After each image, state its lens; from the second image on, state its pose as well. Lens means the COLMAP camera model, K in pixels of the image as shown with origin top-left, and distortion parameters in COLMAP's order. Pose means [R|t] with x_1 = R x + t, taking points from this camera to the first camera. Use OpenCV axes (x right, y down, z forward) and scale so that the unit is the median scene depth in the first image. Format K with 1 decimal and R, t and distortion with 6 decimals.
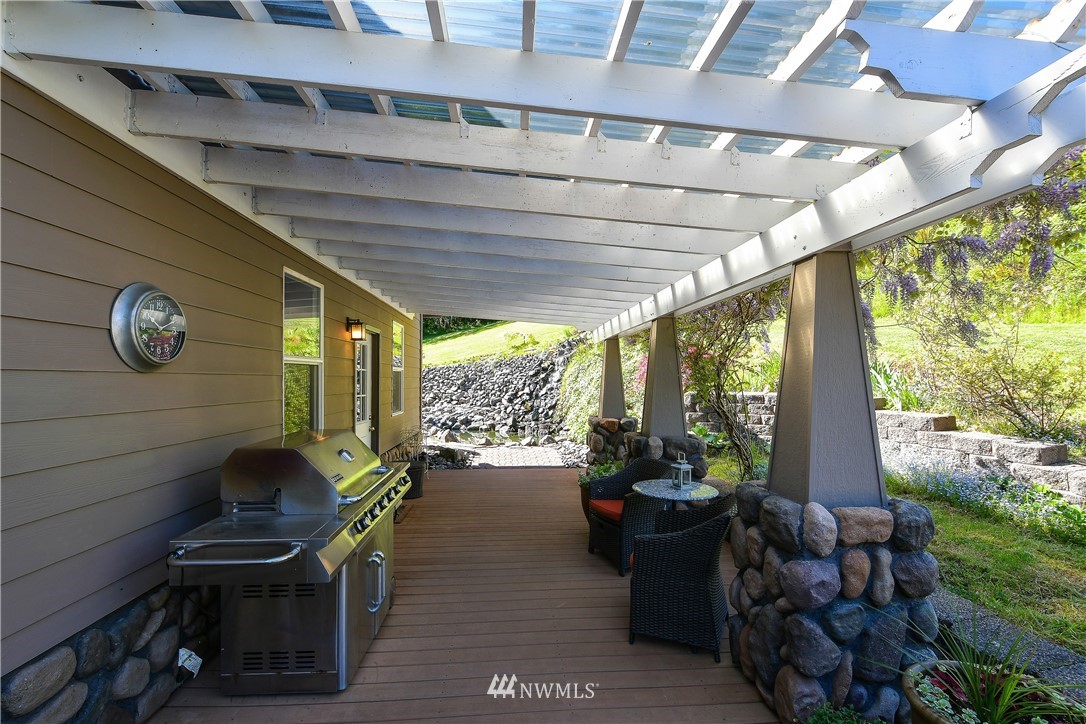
lens RADIAL K [[487.6, 0, 543.8], [0, 487.6, 365.7], [0, 0, 1]] dist [-0.021710, -0.000584]
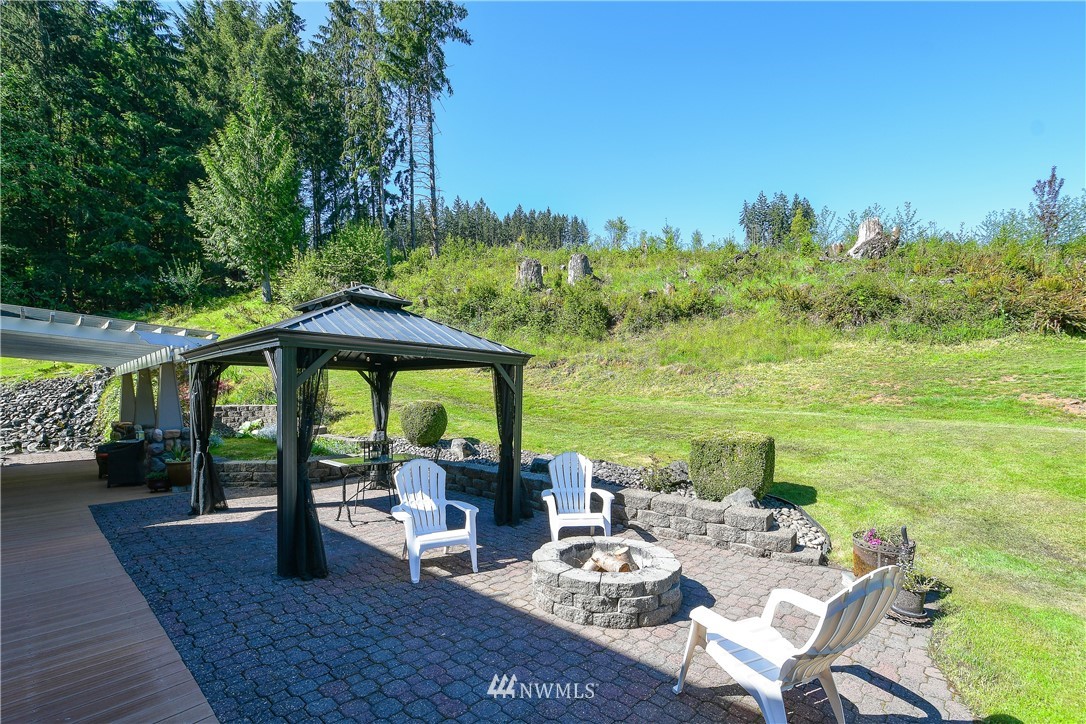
lens RADIAL K [[487.6, 0, 556.8], [0, 487.6, 407.2], [0, 0, 1]] dist [-0.021710, -0.000584]
pose [[0.717322, -0.029004, 0.696137, 0.024926], [-0.005052, 0.998890, 0.046823, -0.013879], [-0.696723, -0.037104, 0.716380, -0.583014]]
